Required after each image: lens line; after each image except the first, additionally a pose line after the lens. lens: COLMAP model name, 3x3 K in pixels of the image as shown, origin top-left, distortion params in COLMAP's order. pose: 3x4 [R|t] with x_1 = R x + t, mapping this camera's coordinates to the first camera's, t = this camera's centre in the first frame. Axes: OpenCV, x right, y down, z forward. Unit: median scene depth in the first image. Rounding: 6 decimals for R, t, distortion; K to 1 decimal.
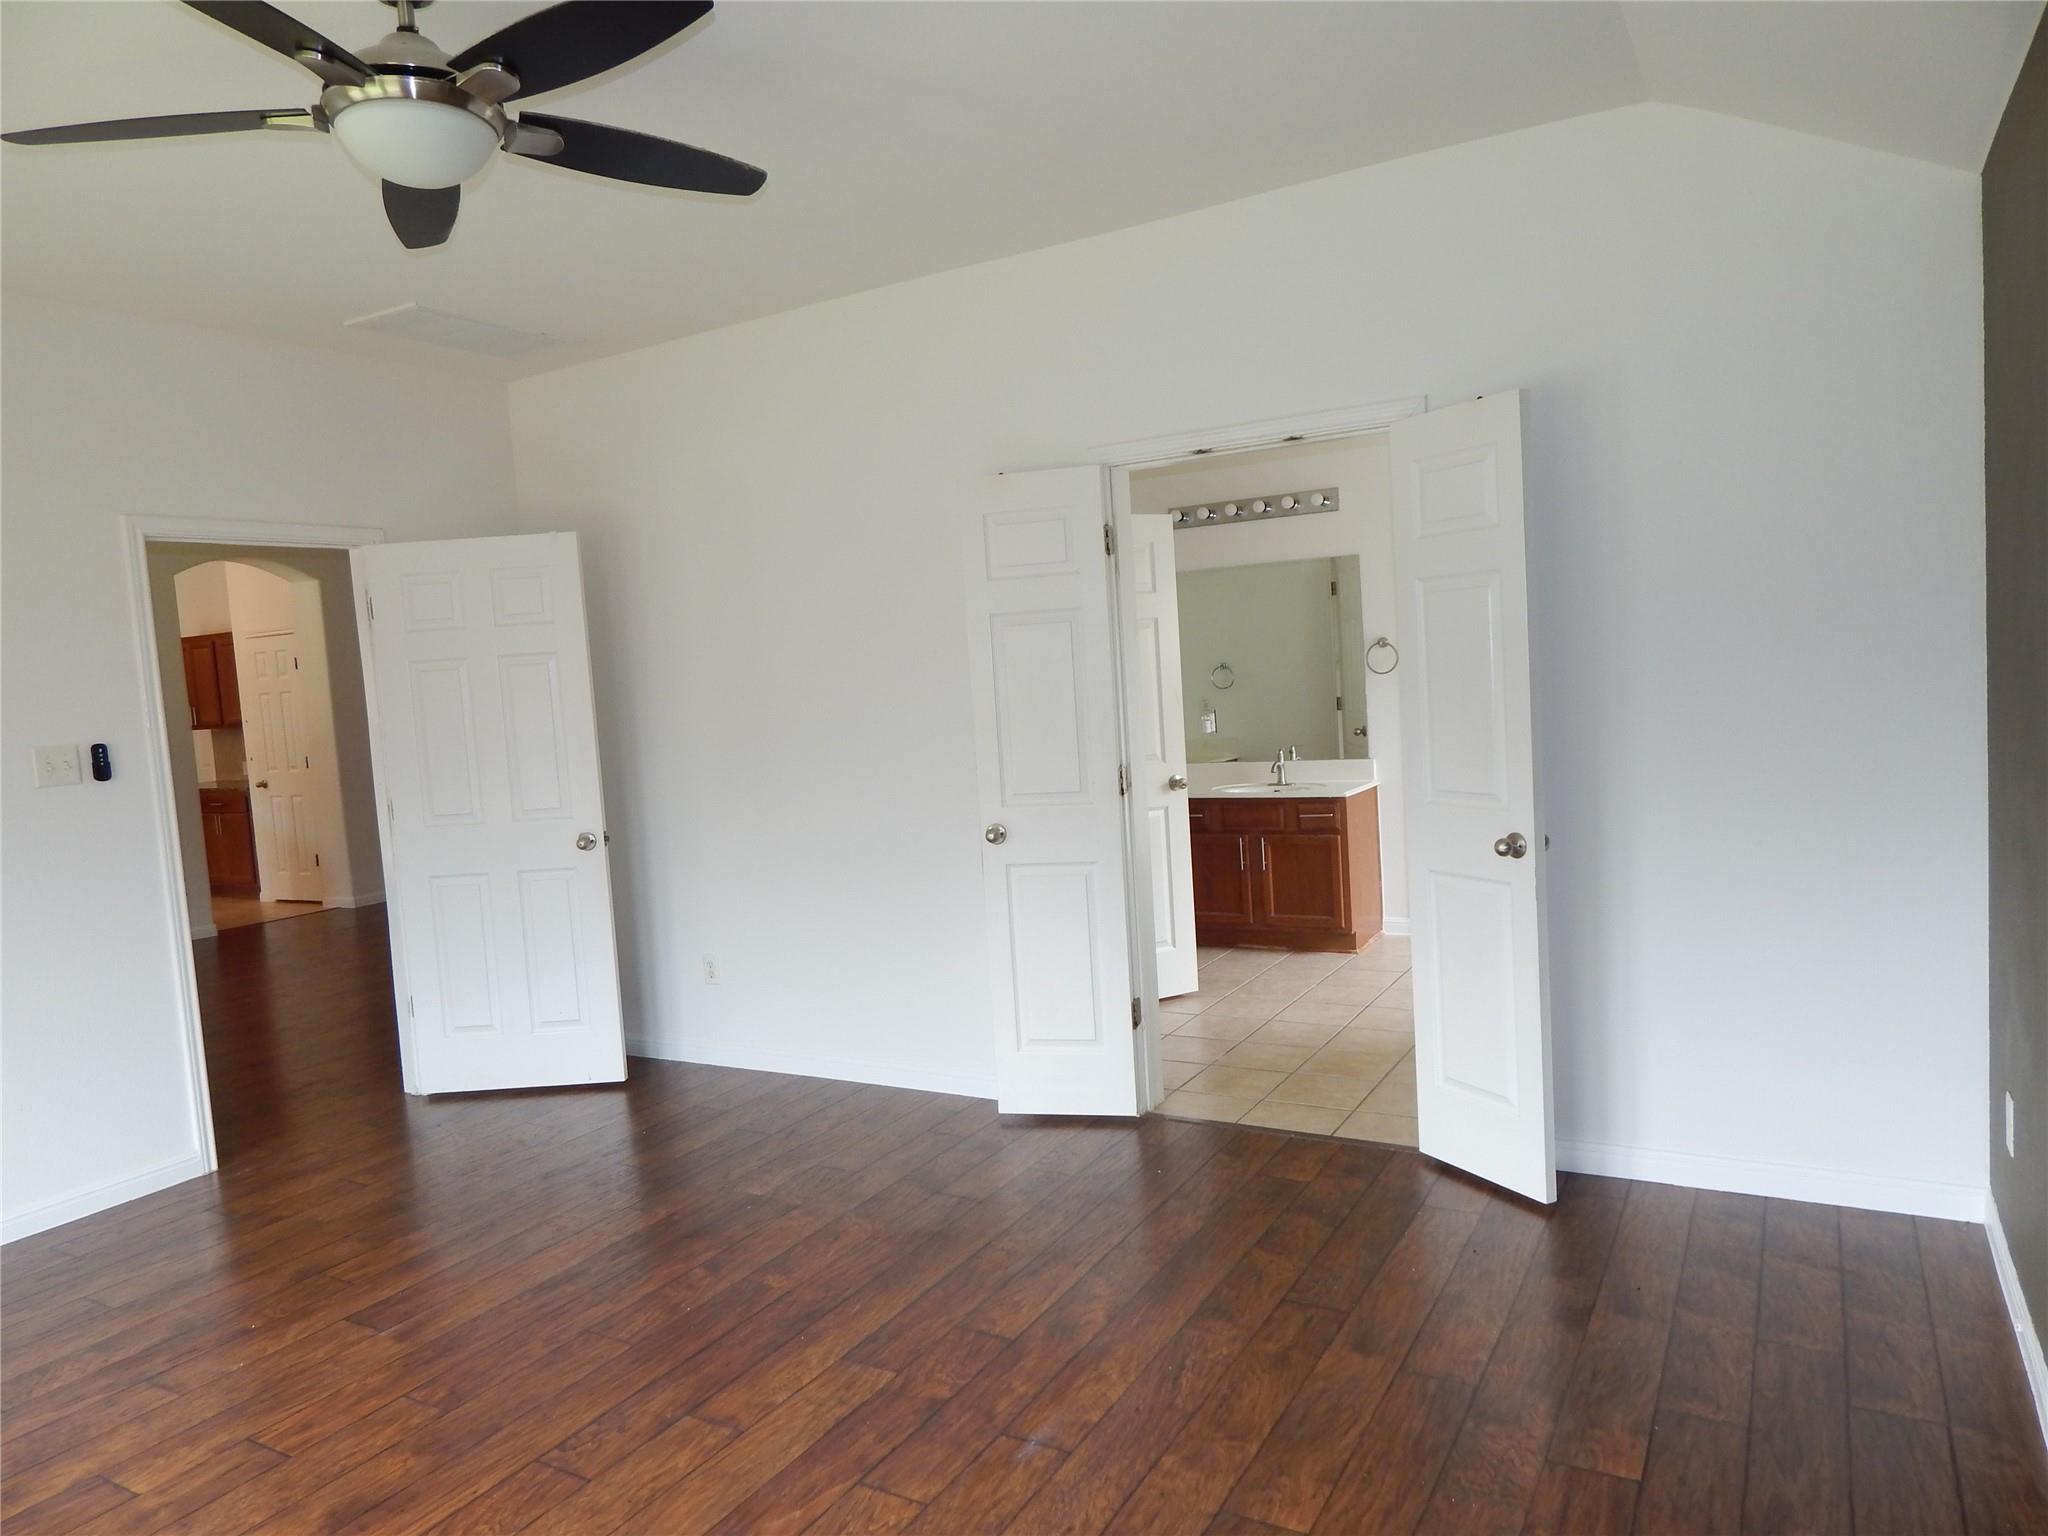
lens RADIAL K [[1352.4, 0, 1024.0], [0, 1352.4, 768.0], [0, 0, 1]] dist [-0.006630, -0.000423]
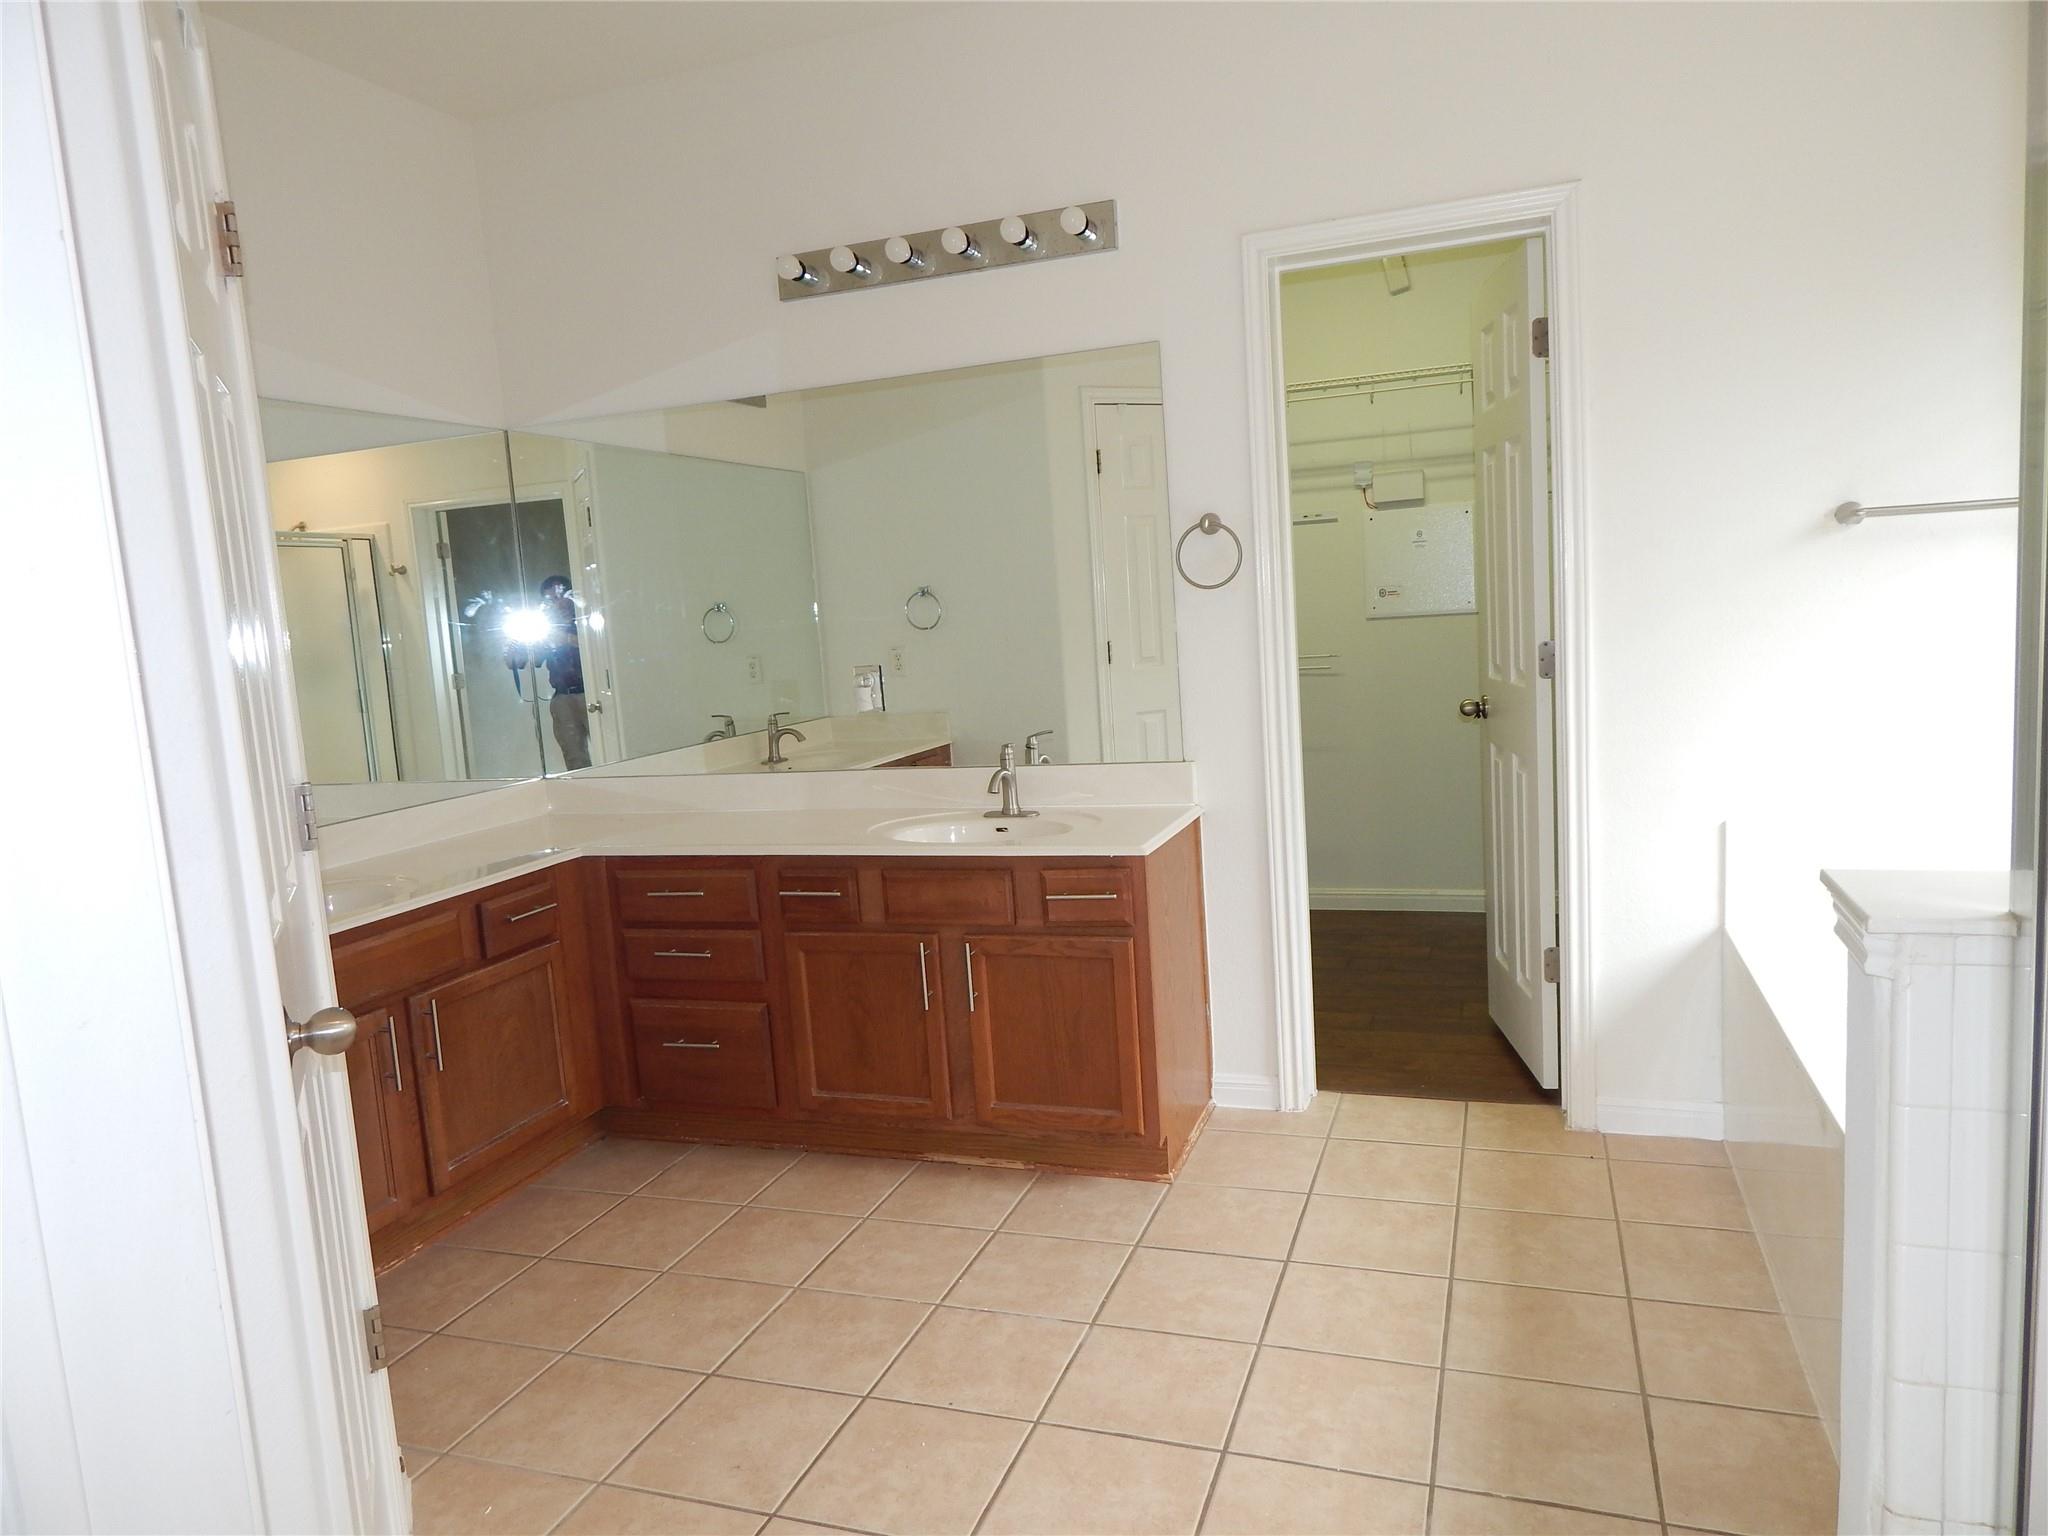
lens RADIAL K [[1352.4, 0, 1024.0], [0, 1352.4, 768.0], [0, 0, 1]] dist [-0.006630, -0.000423]
pose [[0.984218, -0.022441, 0.175530, 0.113775], [0.016028, 0.999154, 0.037867, -0.025184], [-0.176231, -0.034456, 0.983746, 0.535749]]
